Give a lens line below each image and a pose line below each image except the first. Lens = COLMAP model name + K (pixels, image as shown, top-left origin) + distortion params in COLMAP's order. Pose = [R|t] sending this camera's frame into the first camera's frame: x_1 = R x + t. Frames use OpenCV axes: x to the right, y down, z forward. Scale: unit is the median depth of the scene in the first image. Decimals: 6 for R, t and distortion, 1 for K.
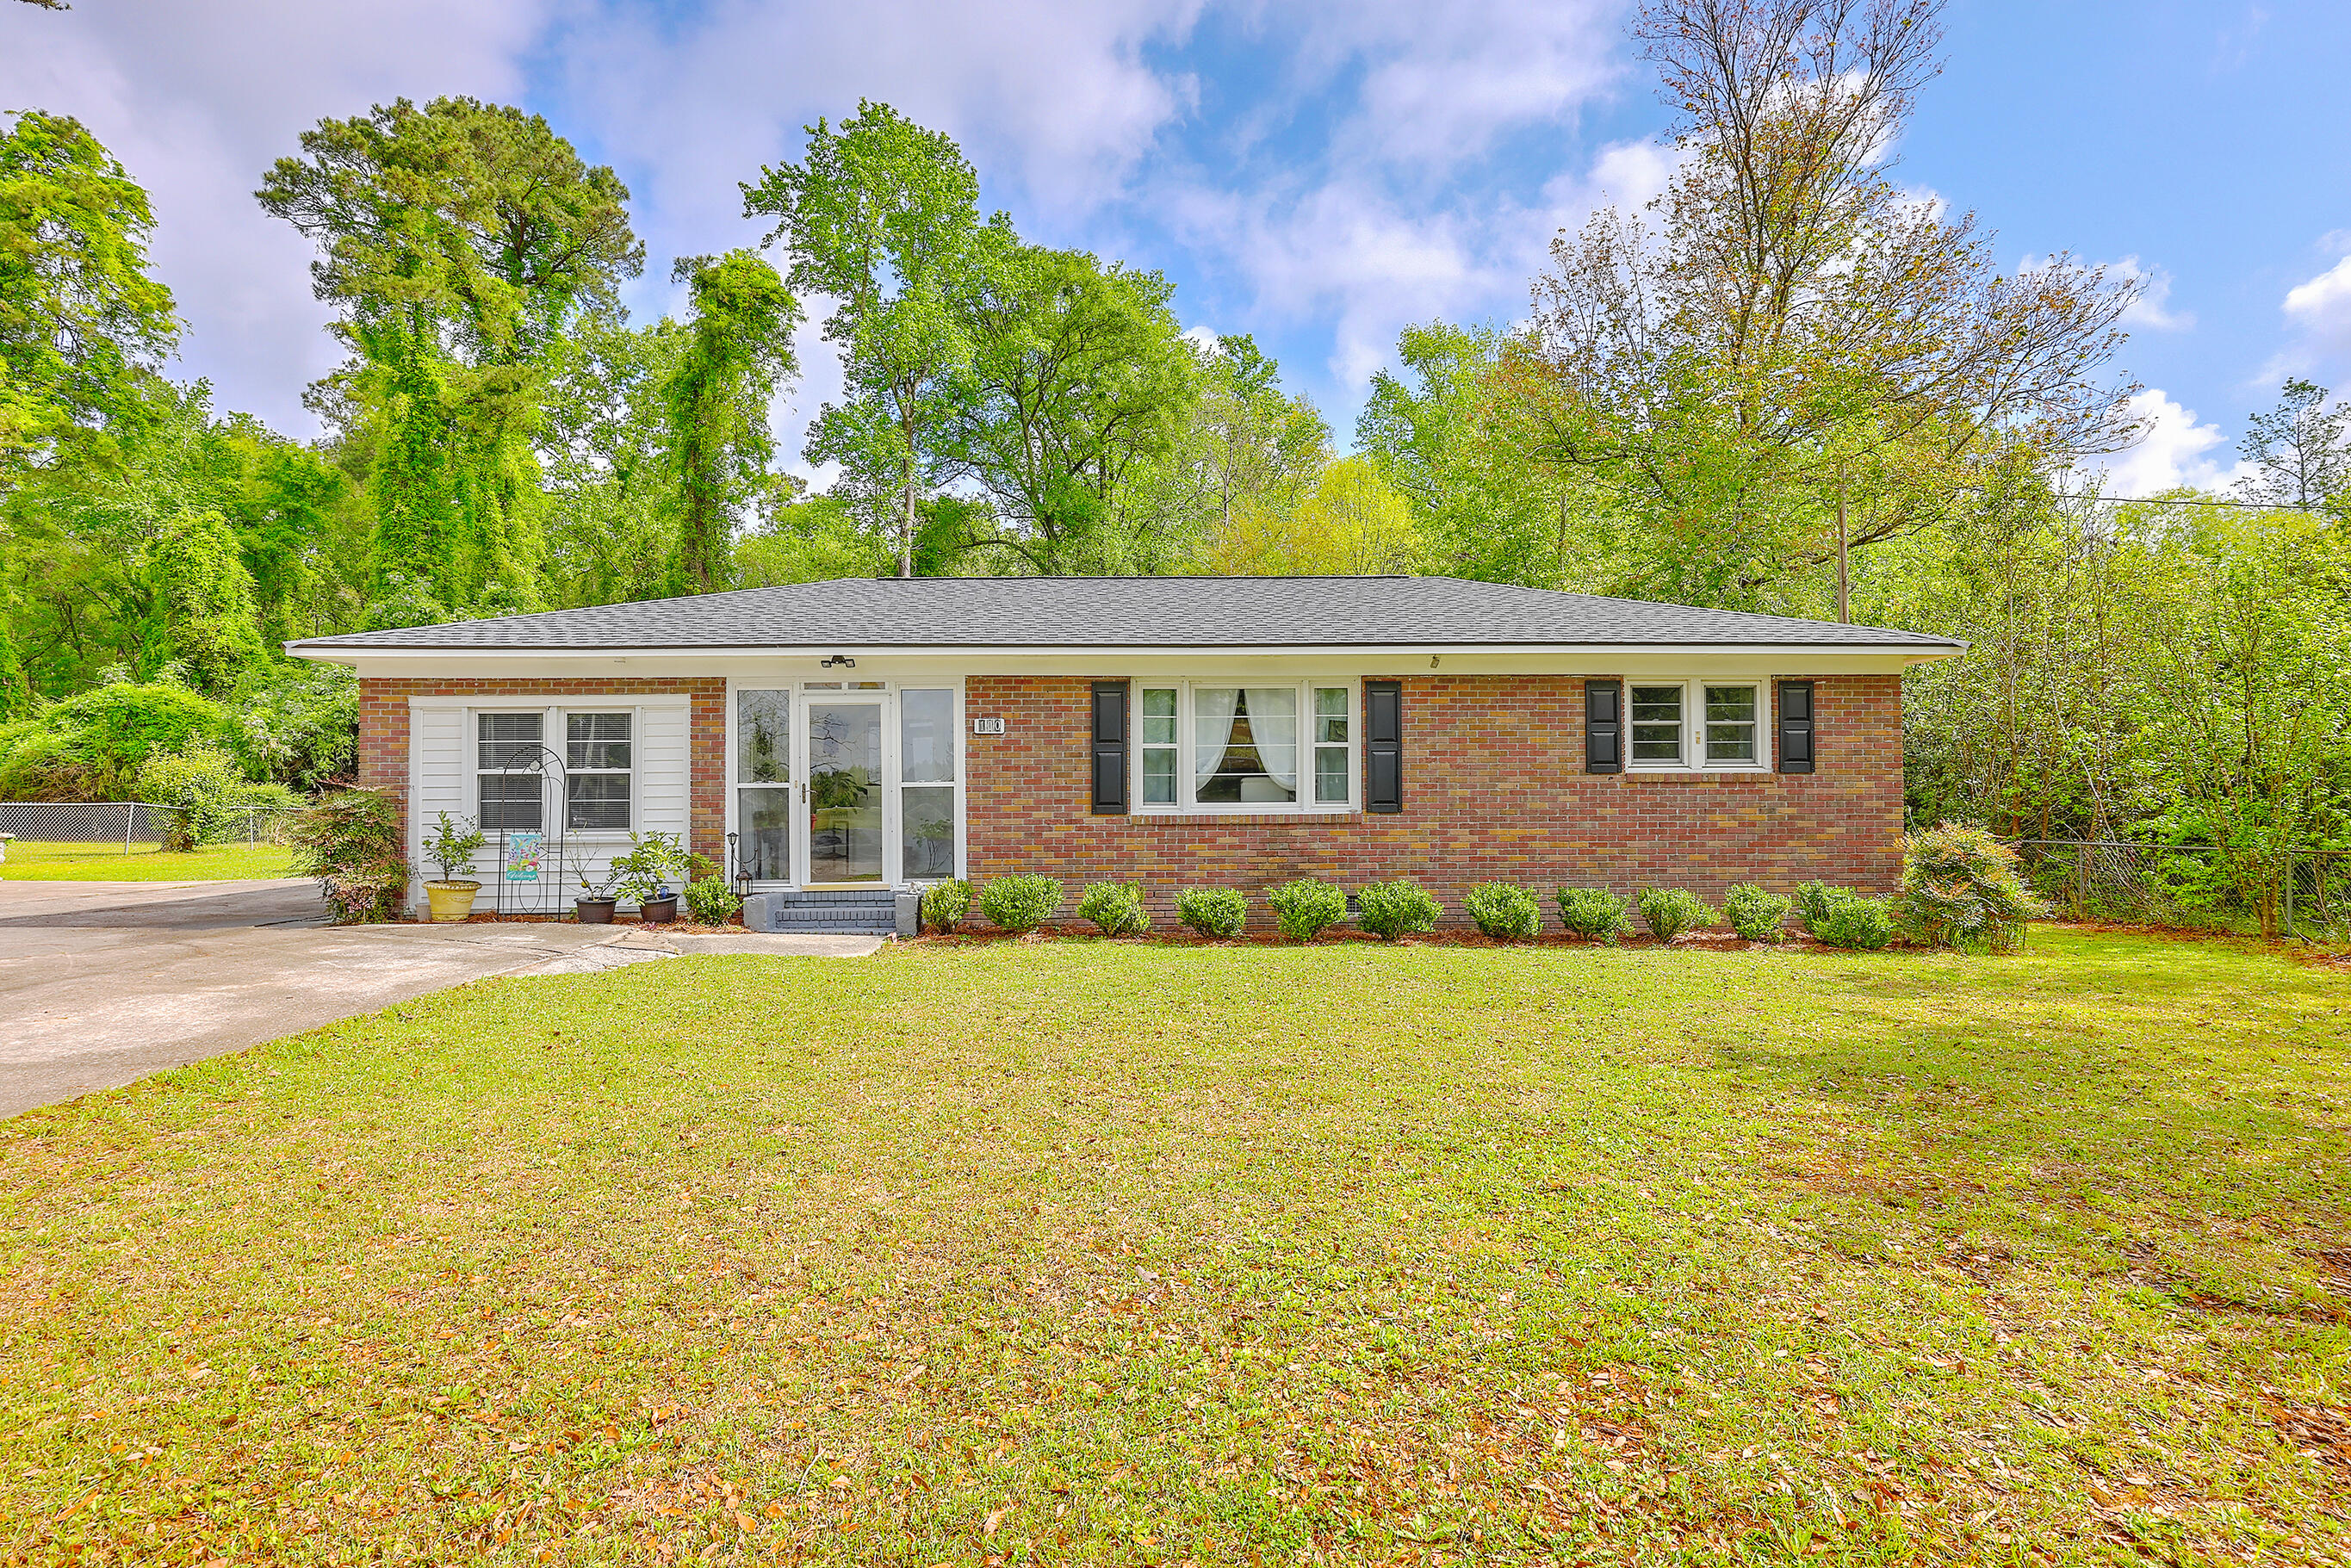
lens RADIAL K [[1181.1, 0, 1204.5], [0, 1181.1, 778.4], [0, 0, 1]] dist [0.009389, -0.001926]
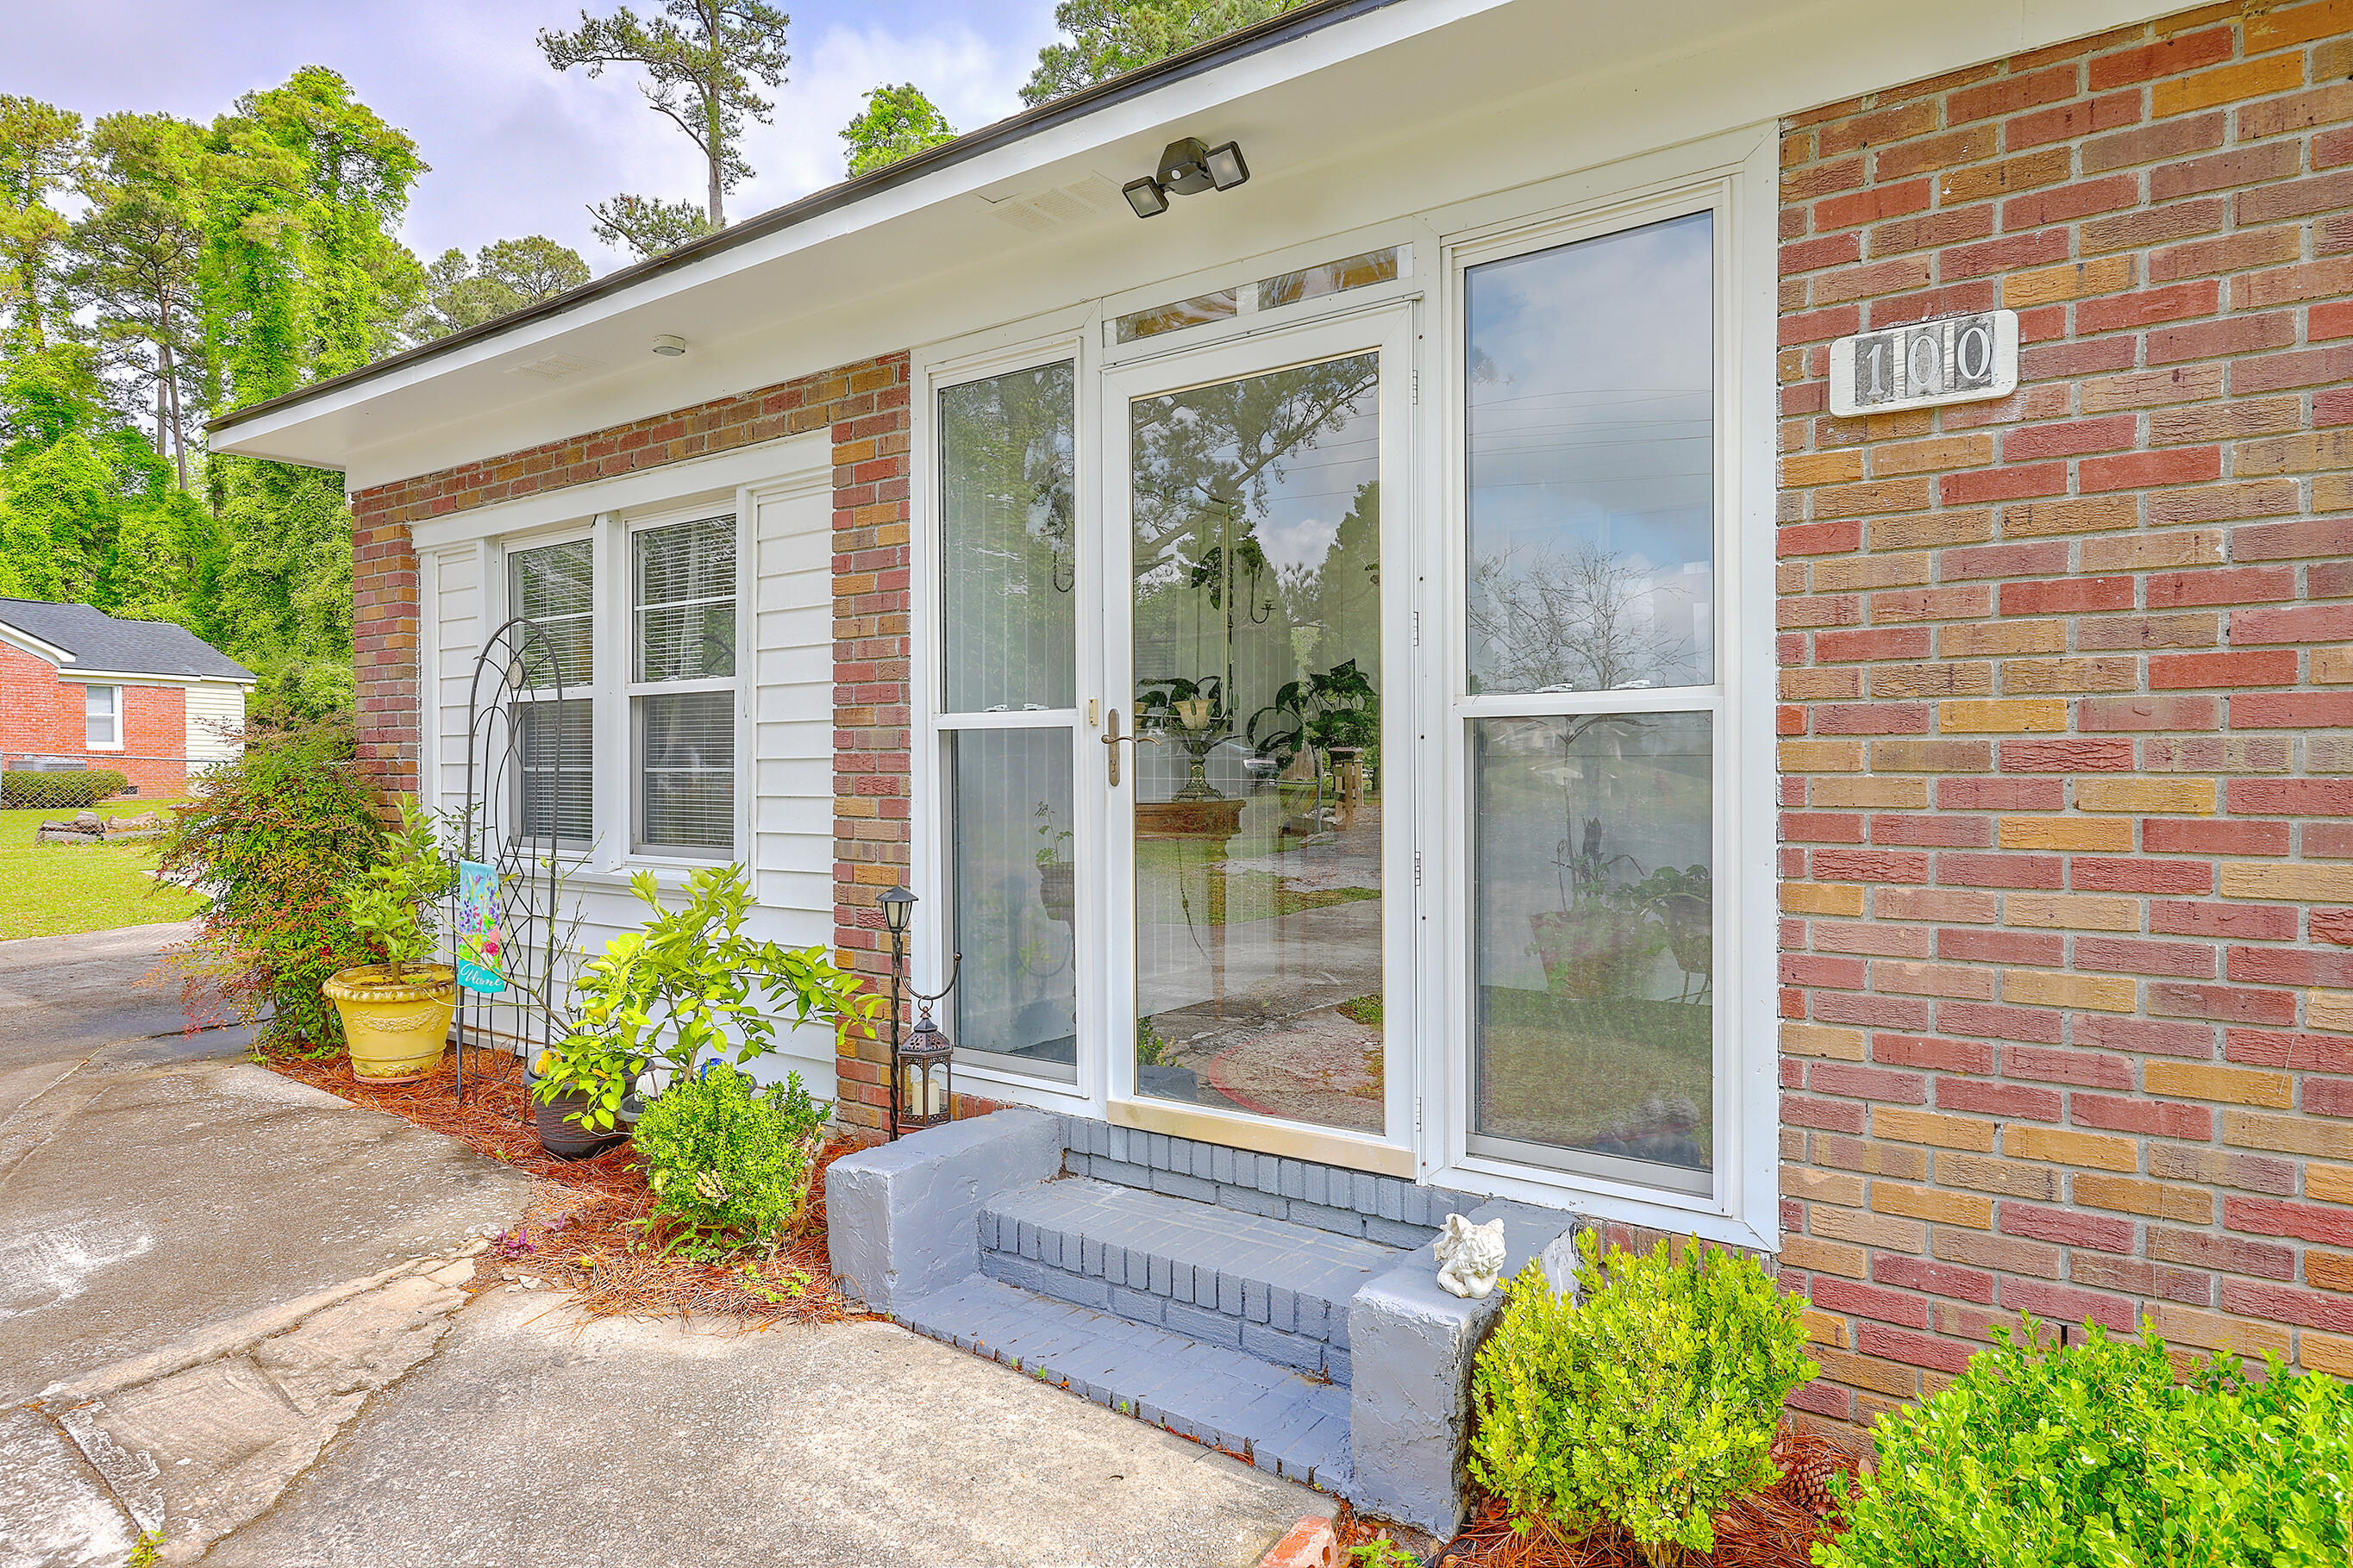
lens RADIAL K [[1368.9, 0, 1172.7], [0, 1368.9, 782.5], [0, 0, 1]] dist [0.003758, 0.000999]
pose [[0.782789, 0.013031, -0.622151, -0.138458], [0.012320, 0.999260, 0.036431, 0.009312], [0.622165, -0.036182, 0.782049, 0.753708]]
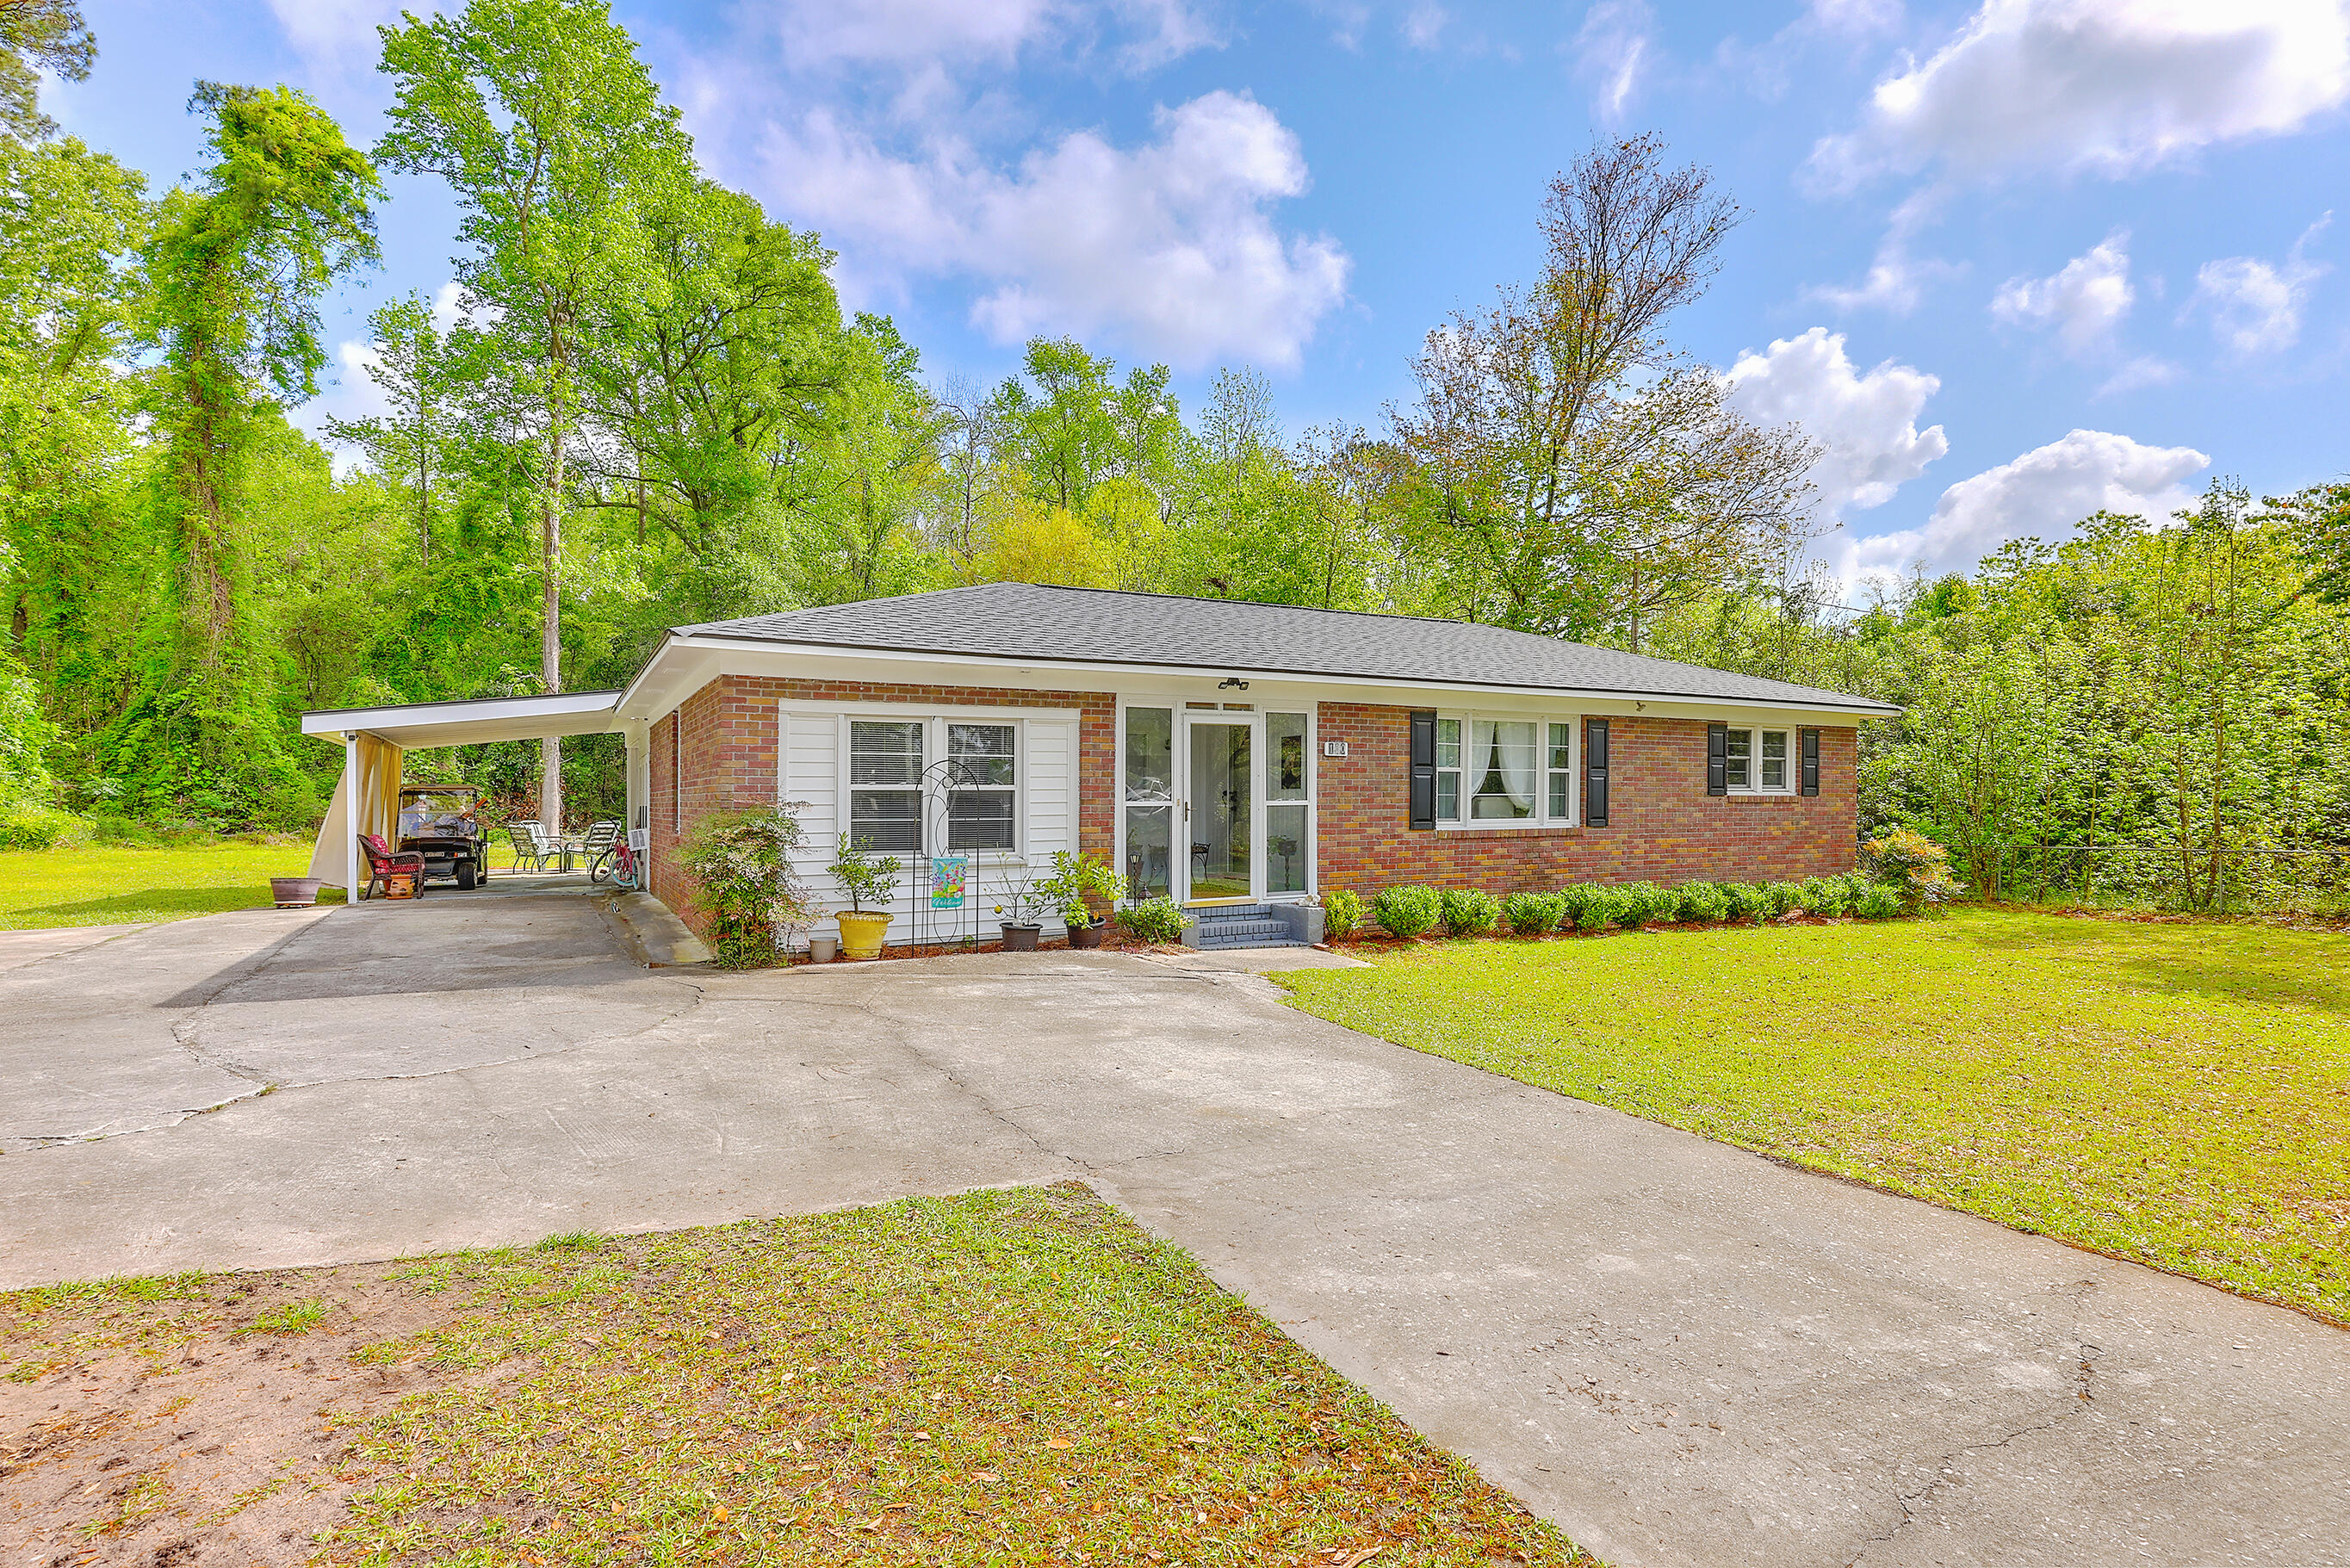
lens RADIAL K [[1180.6, 0, 1225.9], [0, 1180.6, 792.7], [0, 0, 1]] dist [0.009389, -0.001926]
pose [[0.886843, 0.006662, 0.462023, -0.753717], [-0.012625, 0.999872, 0.009815, -0.013317], [-0.461899, -0.014538, 0.886813, 0.090651]]
